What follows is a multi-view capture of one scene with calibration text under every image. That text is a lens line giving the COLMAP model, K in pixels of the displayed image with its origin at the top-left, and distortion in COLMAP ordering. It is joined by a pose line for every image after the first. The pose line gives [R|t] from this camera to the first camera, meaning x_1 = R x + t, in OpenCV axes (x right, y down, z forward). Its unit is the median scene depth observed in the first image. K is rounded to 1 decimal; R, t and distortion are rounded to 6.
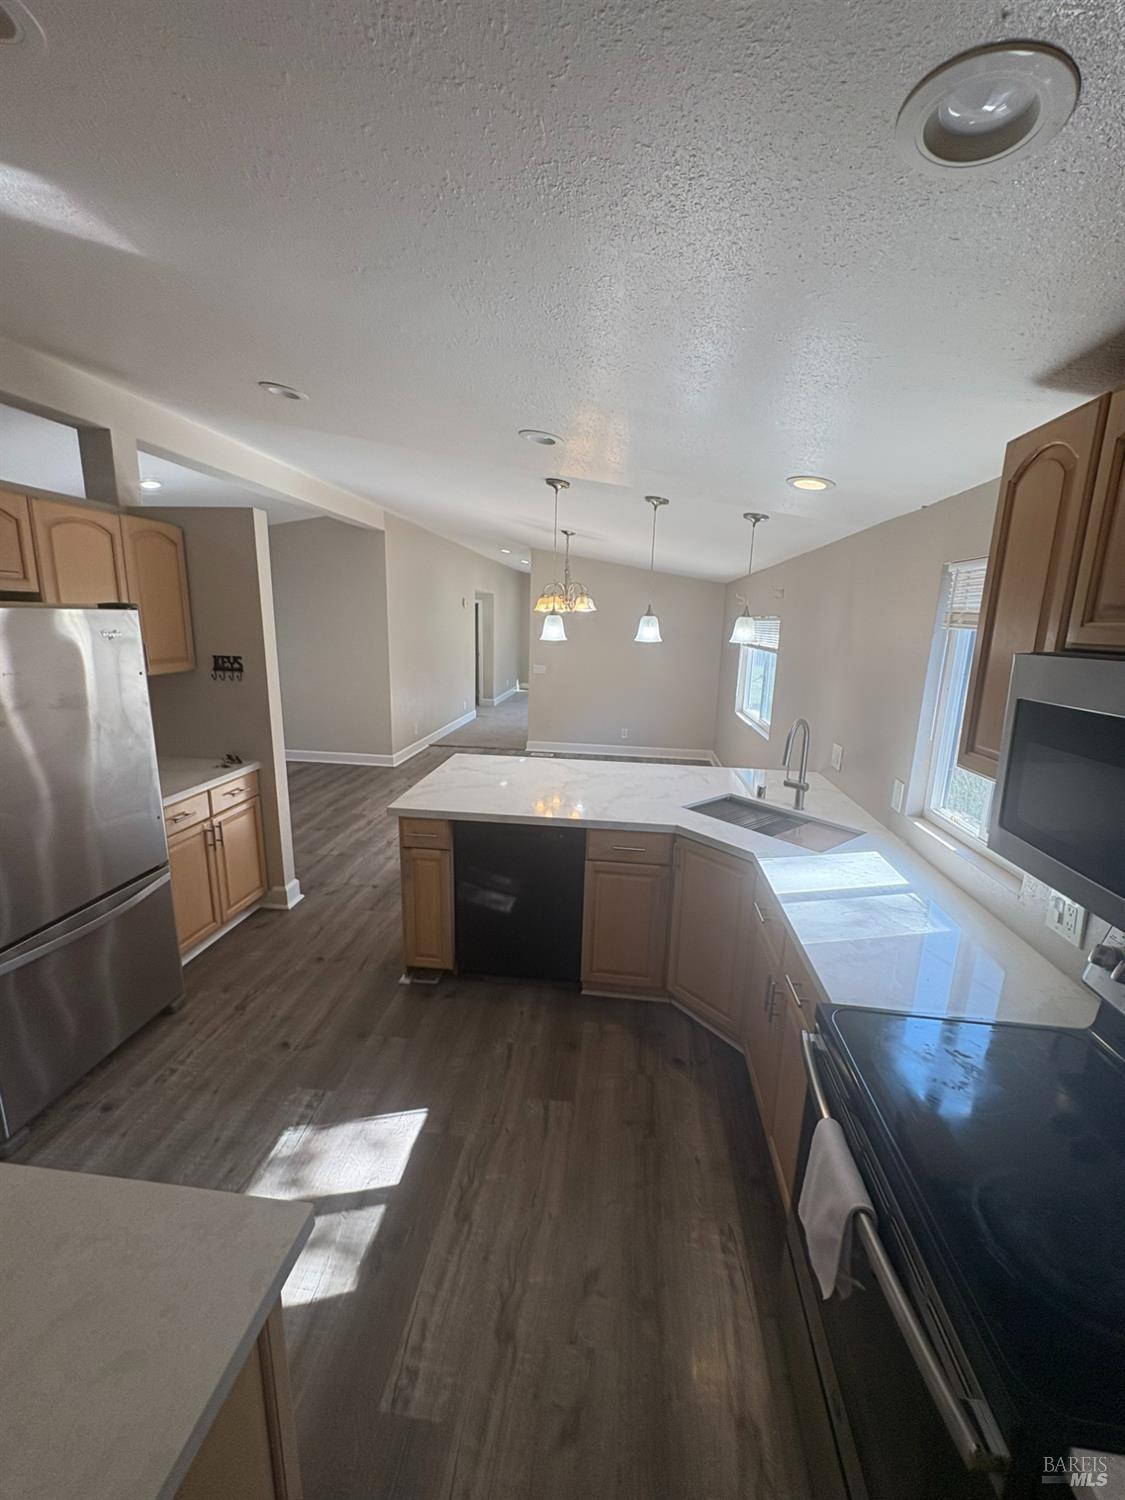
lens RADIAL K [[597.6, 0, 566.7], [0, 597.6, 747.0], [0, 0, 1]] dist [0.000729, -0.000022]
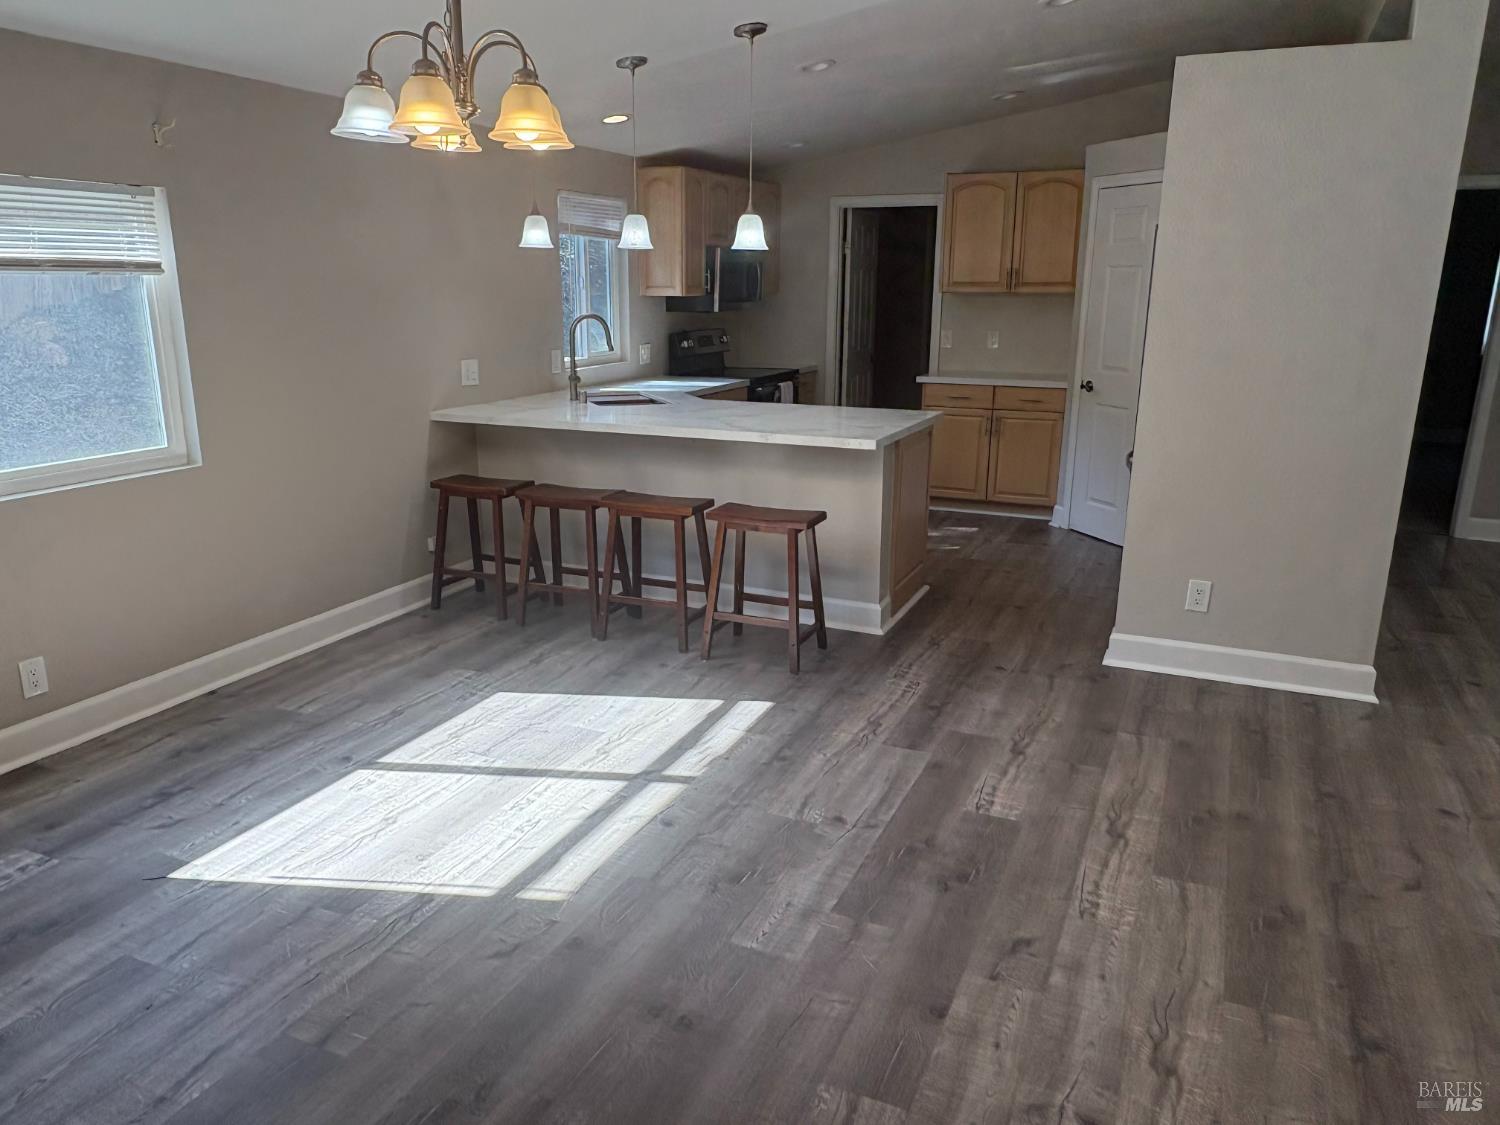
lens RADIAL K [[1053.0, 0, 738.9], [0, 1053.0, 564.1], [0, 0, 1]] dist [0.004431, -0.009447]
pose [[-0.947300, -0.111564, 0.300293, -0.520234], [0.038693, 0.890688, 0.452966, -0.496751], [-0.318002, 0.440714, -0.839432, 2.668832]]
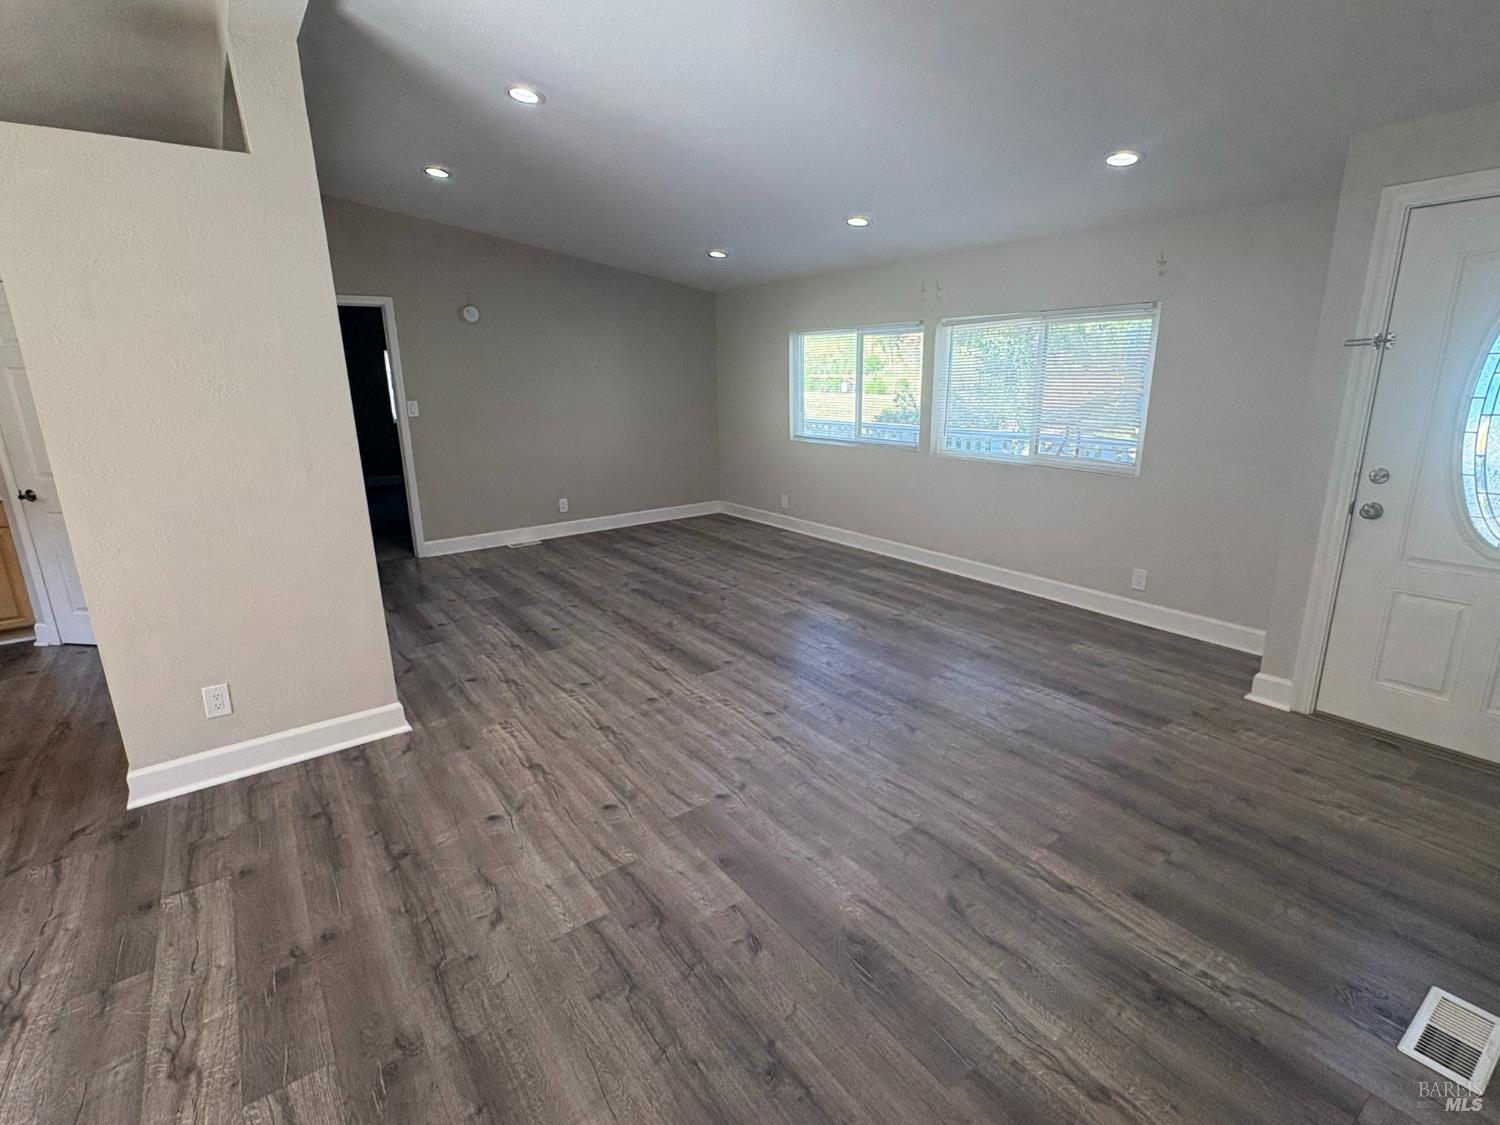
lens RADIAL K [[722.2, 0, 745.8], [0, 722.2, 561.0], [0, 0, 1]] dist [-0.001686, -0.000723]
pose [[-0.744084, 0.161269, -0.648330, -0.617772], [-0.141214, 0.910537, 0.388562, -0.430246], [0.652992, 0.380676, -0.654742, 2.309021]]
